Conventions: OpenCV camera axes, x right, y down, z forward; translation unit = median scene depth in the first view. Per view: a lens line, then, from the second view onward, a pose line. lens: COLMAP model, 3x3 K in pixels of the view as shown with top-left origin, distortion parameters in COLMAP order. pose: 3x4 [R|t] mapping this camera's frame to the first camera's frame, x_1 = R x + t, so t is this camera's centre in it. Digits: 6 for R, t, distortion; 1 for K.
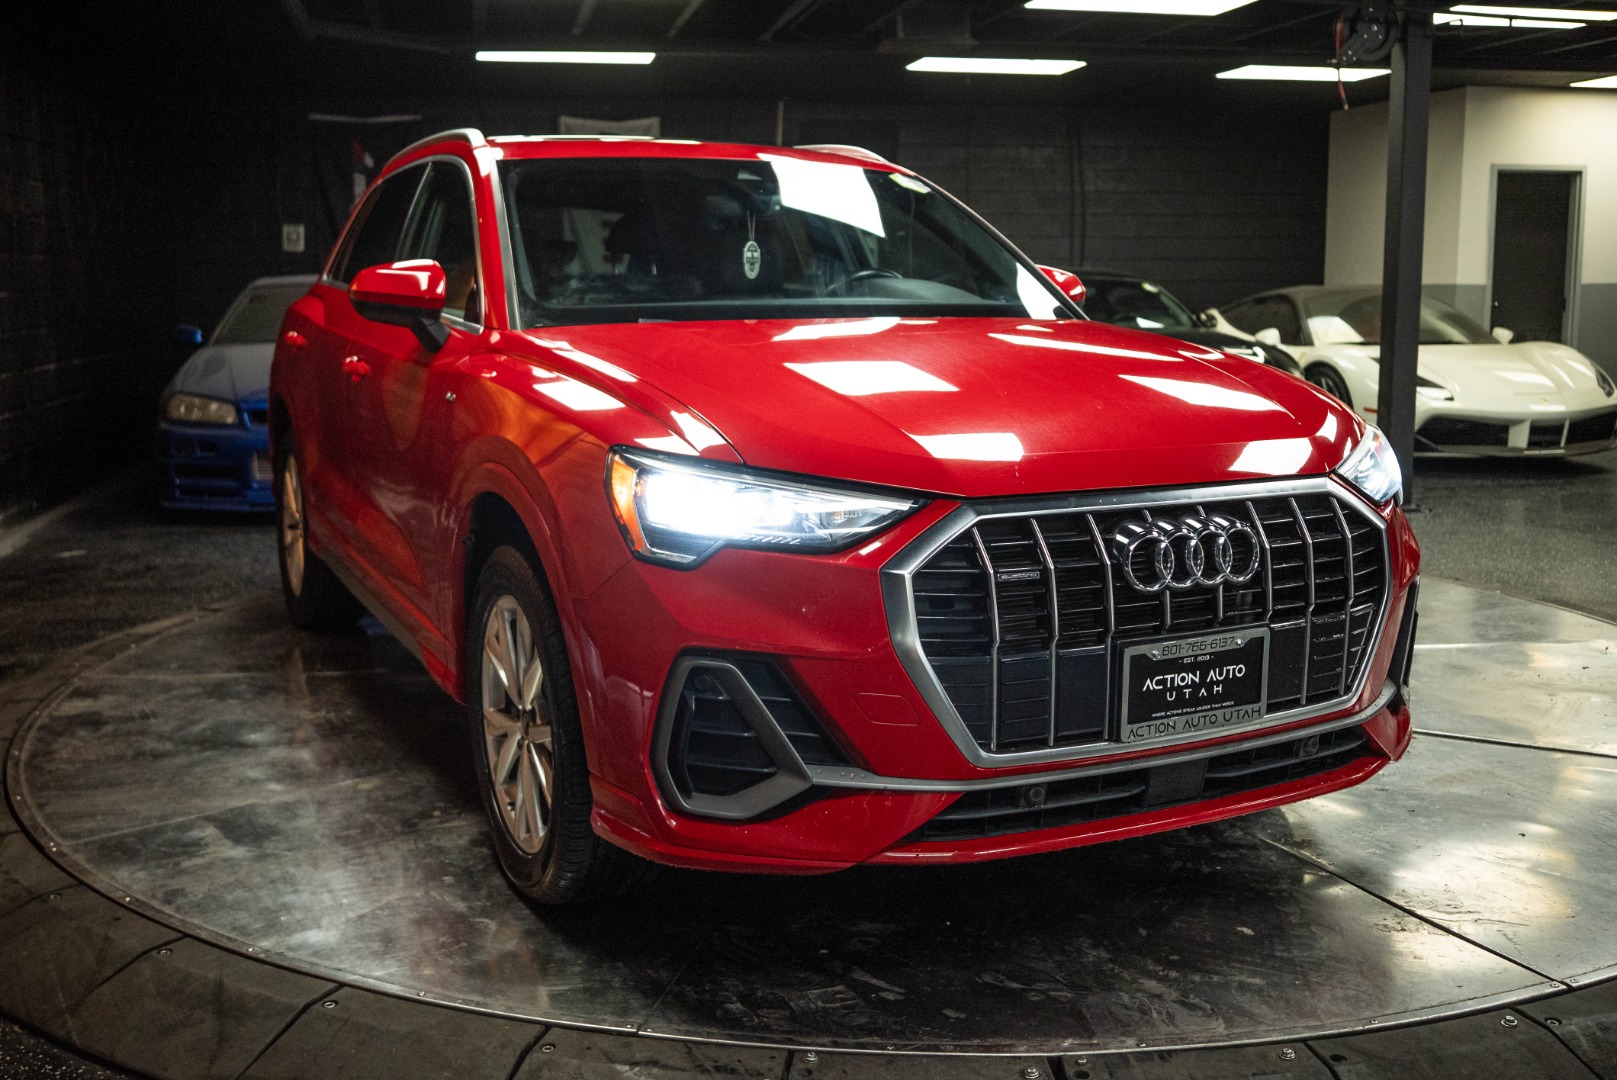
lens RADIAL K [[1602.5, 0, 808.5], [0, 1602.5, 540.0], [0, 0, 1]] dist [-0.048483, 0.028604]
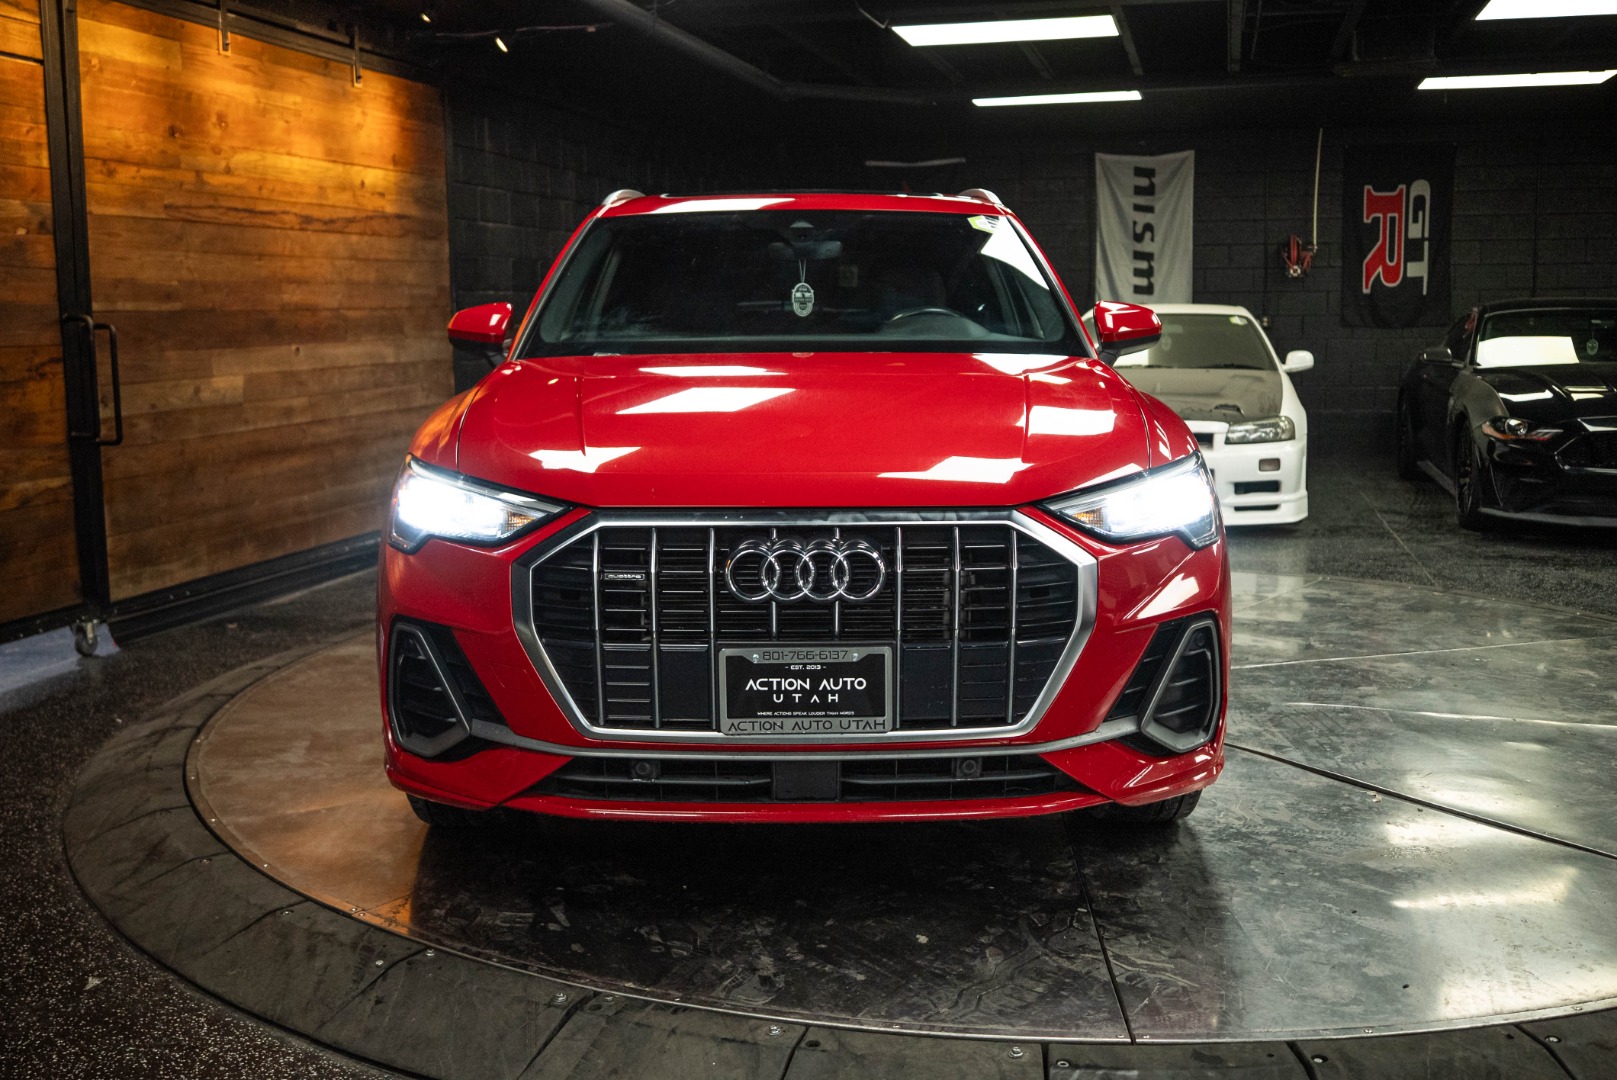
lens RADIAL K [[1602.5, 0, 808.5], [0, 1602.5, 540.0], [0, 0, 1]] dist [-0.048483, 0.028604]
pose [[0.891253, 0.059885, -0.449535, 0.730868], [-0.067863, 0.997693, -0.001636, -0.010545], [0.448400, 0.031965, 0.893261, 0.021301]]
